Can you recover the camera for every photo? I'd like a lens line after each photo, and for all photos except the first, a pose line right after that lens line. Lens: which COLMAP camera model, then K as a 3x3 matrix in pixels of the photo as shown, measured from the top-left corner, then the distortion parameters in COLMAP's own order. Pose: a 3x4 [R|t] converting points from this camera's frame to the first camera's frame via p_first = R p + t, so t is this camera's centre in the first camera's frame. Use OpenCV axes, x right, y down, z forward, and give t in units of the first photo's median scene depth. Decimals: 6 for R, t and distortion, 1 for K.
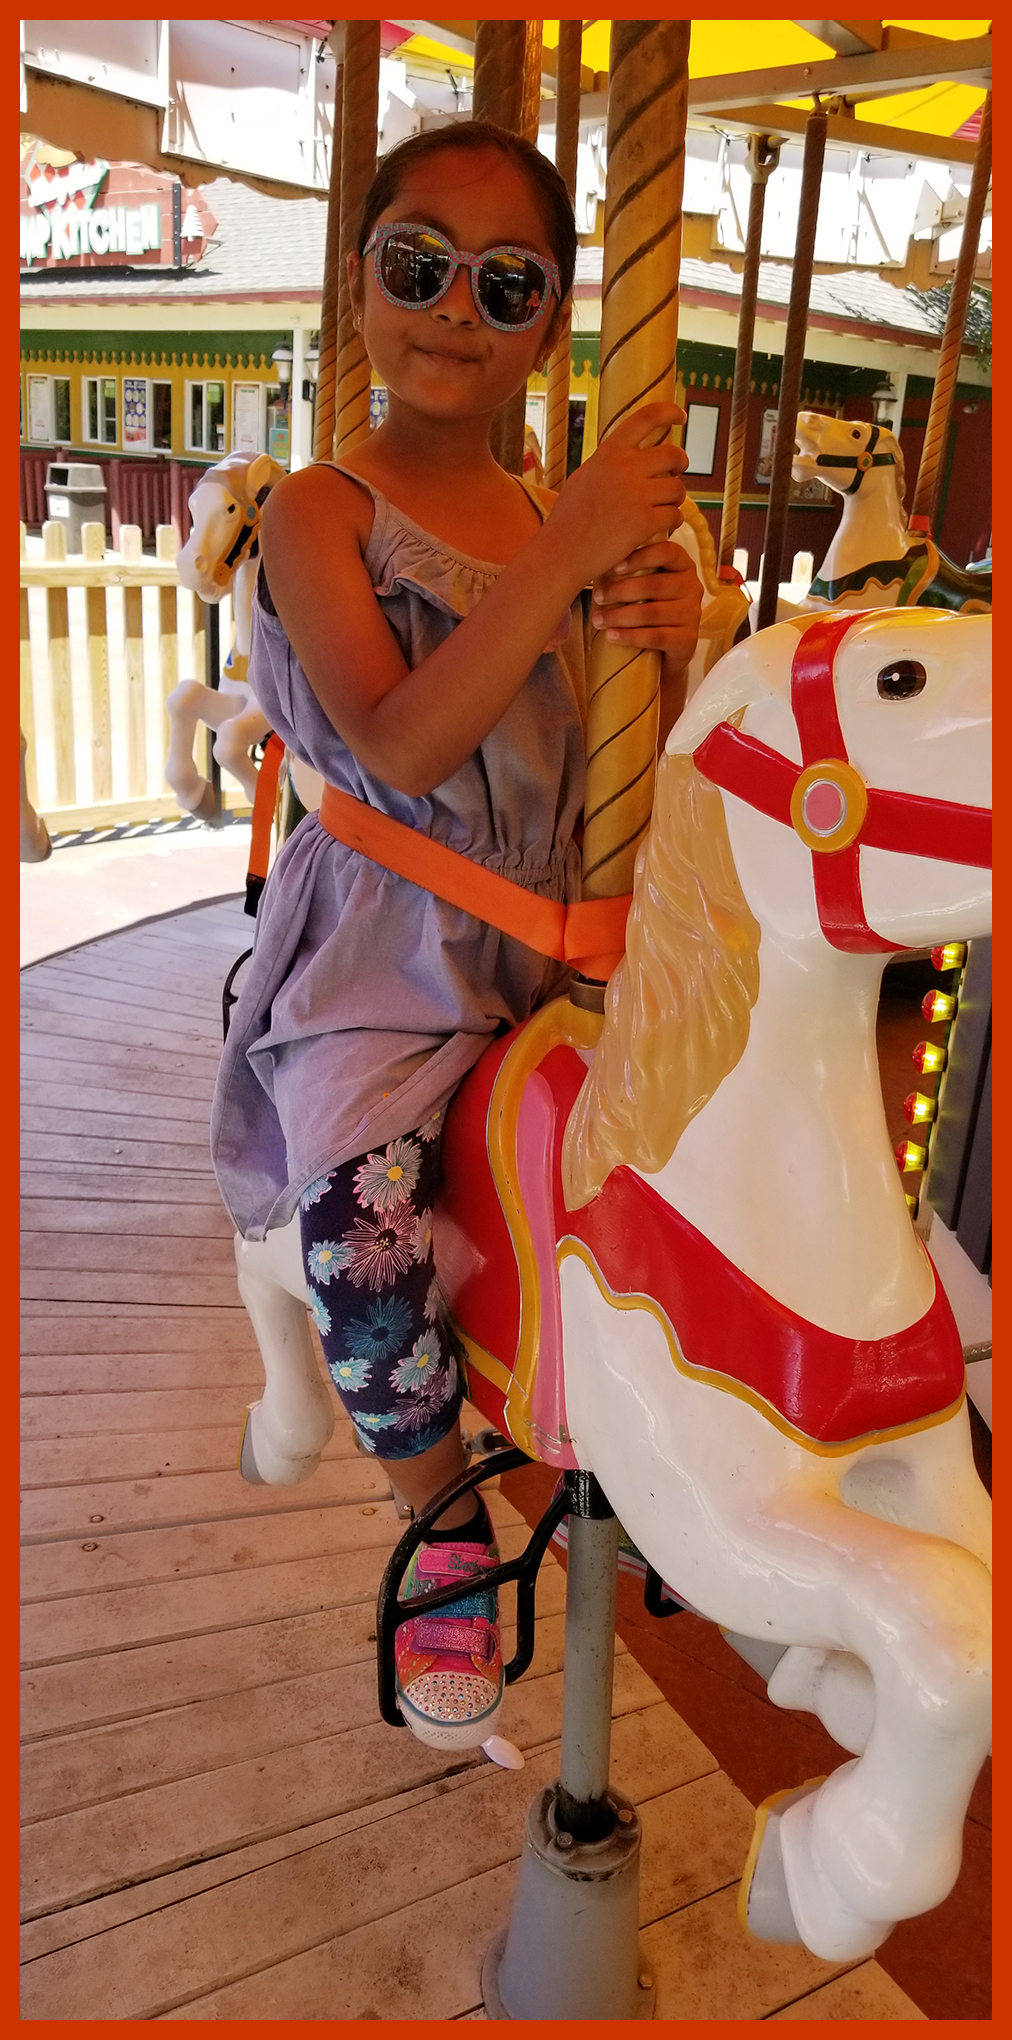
lens RADIAL K [[1548.3, 0, 525.2], [0, 1548.3, 1009.6], [0, 0, 1]] dist [0.079396, -0.139098]
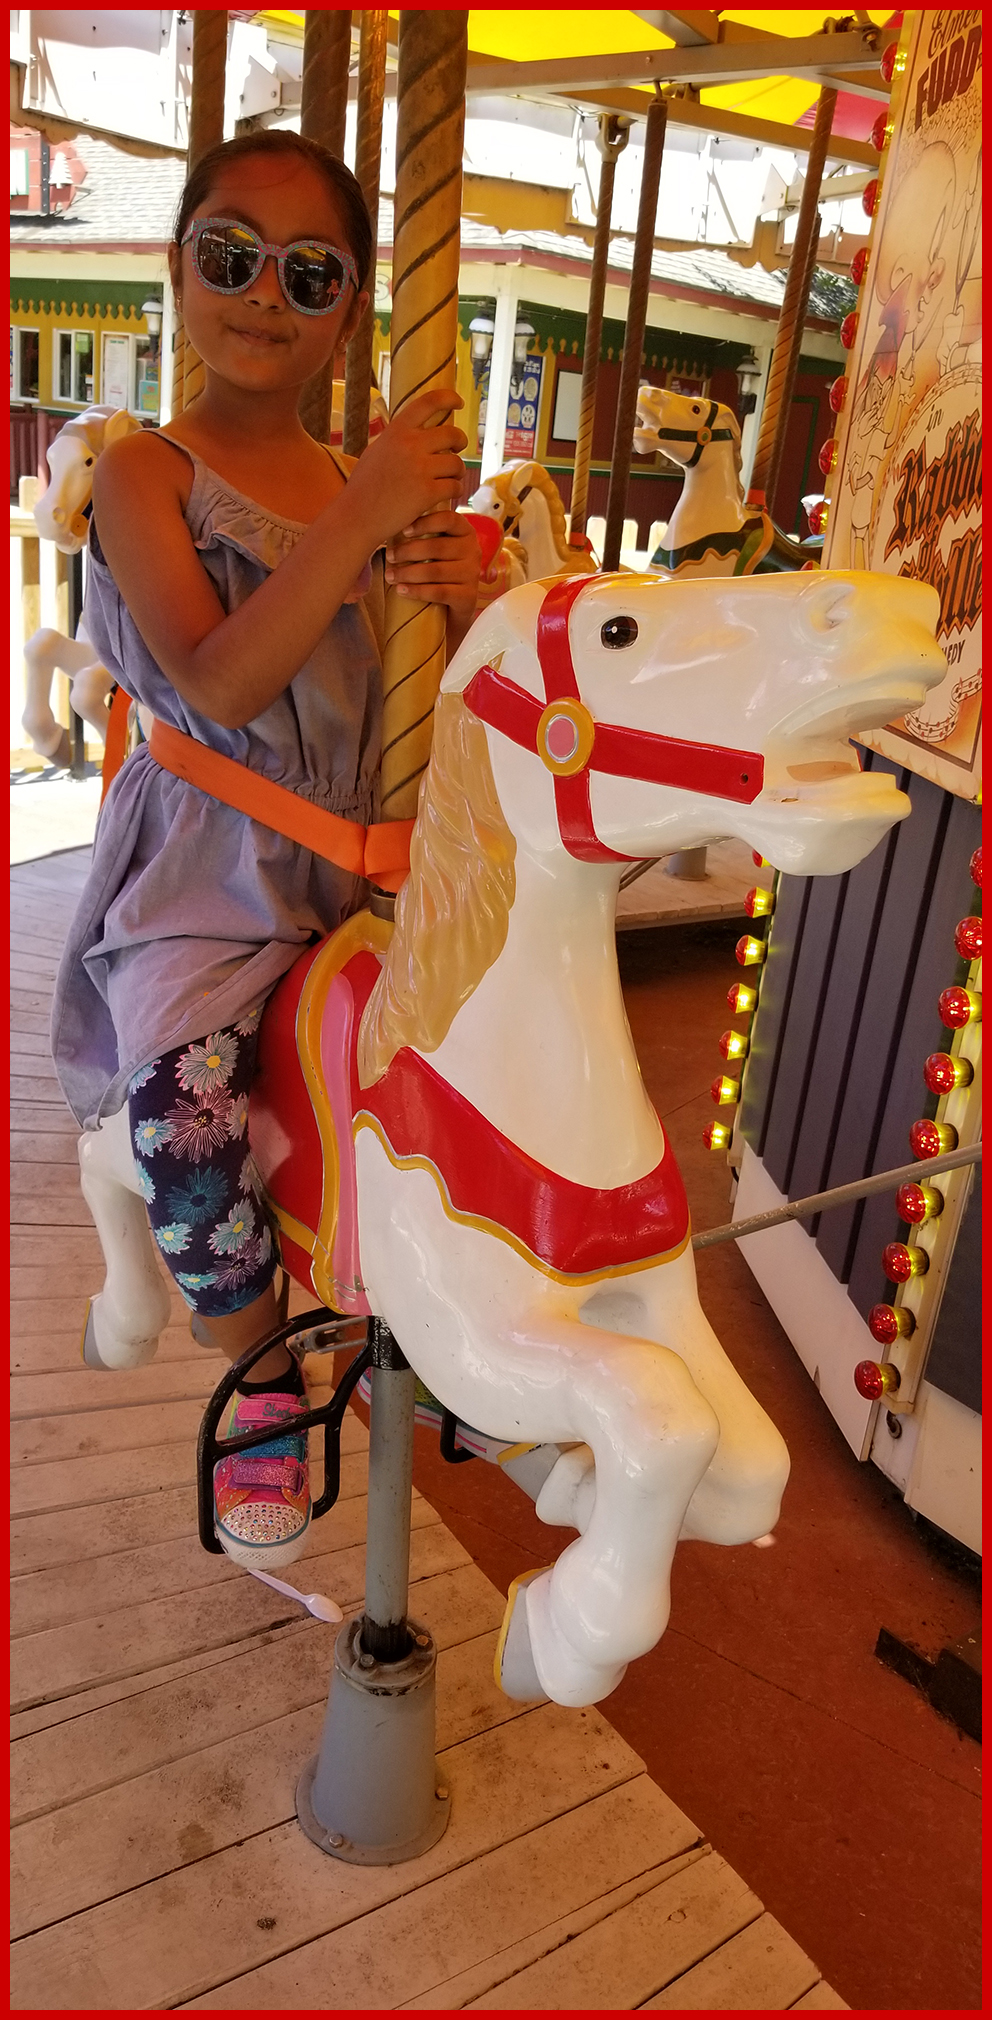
lens RADIAL K [[1571.9, 0, 507.4], [0, 1571.9, 1015.0], [0, 0, 1]] dist [0.095994, -0.183614]
pose [[0.997908, 0.008066, 0.064138, 0.044623], [-0.009374, 0.999754, 0.020113, 0.036352], [-0.063960, -0.020673, 0.997738, -0.131797]]
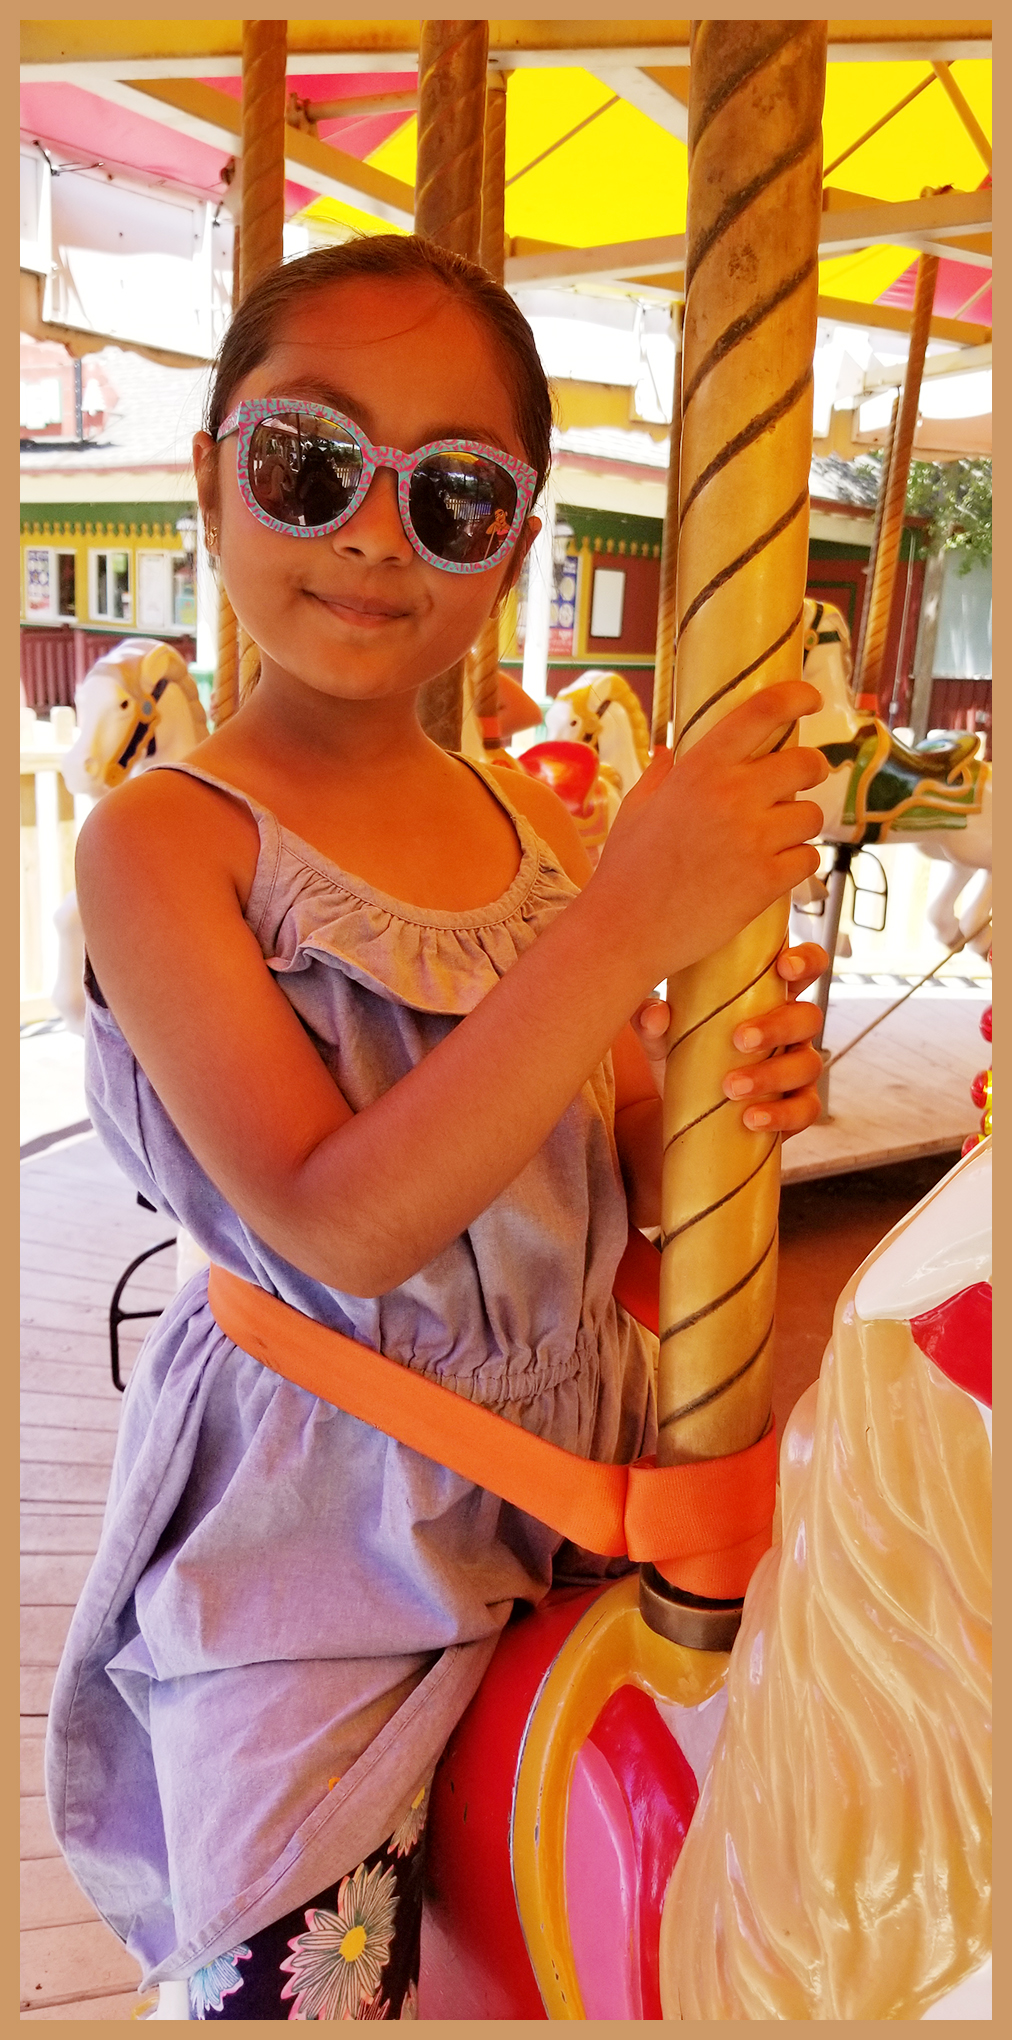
lens RADIAL K [[1503.3, 0, 506.0], [0, 1503.3, 1020.0], [0, 0, 1]] dist [0.052730, -0.098284]
pose [[0.998567, -0.026041, 0.046751, -0.034533], [0.029423, 0.996886, -0.073167, -0.156130], [-0.044700, 0.074438, 0.996223, 0.315705]]
